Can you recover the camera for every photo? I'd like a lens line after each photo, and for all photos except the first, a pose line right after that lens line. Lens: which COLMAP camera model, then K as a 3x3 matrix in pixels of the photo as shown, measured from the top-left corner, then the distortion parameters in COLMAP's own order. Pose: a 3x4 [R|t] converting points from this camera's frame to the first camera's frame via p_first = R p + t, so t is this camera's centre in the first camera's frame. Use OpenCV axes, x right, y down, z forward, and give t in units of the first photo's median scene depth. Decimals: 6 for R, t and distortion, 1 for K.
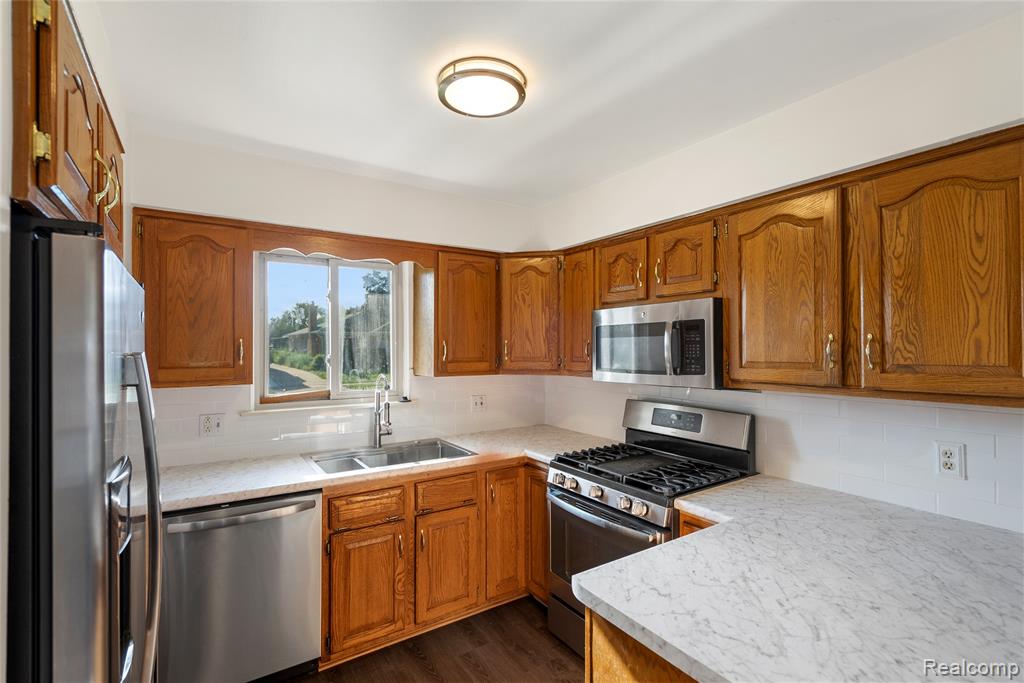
lens RADIAL K [[464.7, 0, 512.9], [0, 464.7, 345.0], [0, 0, 1]] dist [-0.002419, 0.002510]
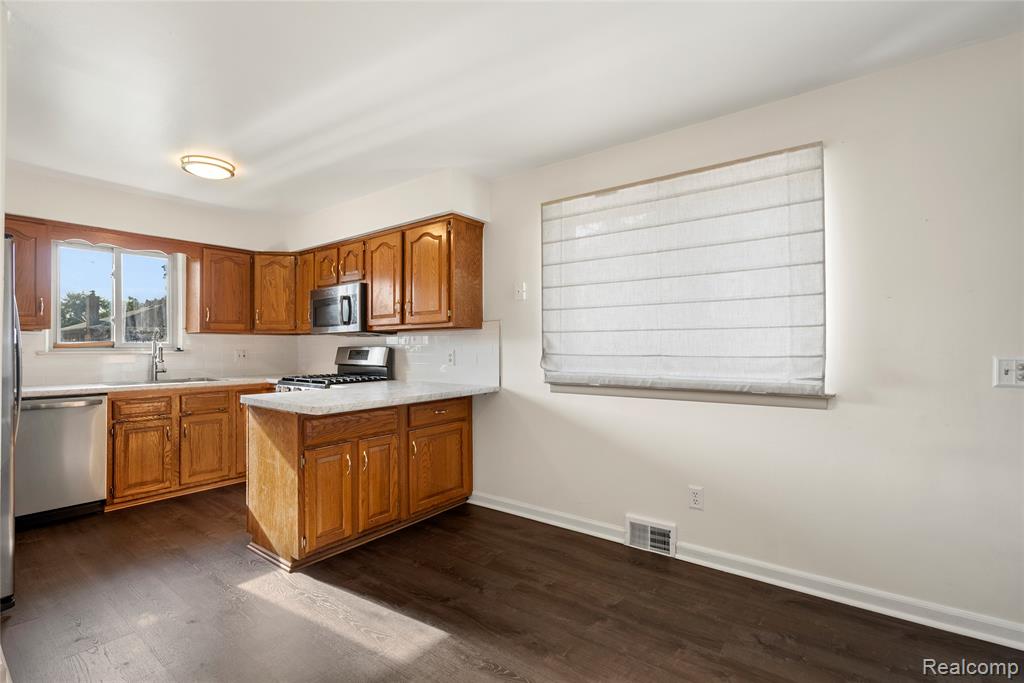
lens RADIAL K [[464.7, 0, 506.7], [0, 464.7, 344.6], [0, 0, 1]] dist [-0.002419, 0.002510]
pose [[0.948579, 0.000152, 0.316541, 0.321356], [0.000852, 0.999995, -0.003033, 0.125960], [-0.316540, 0.003147, 0.948574, -0.791137]]
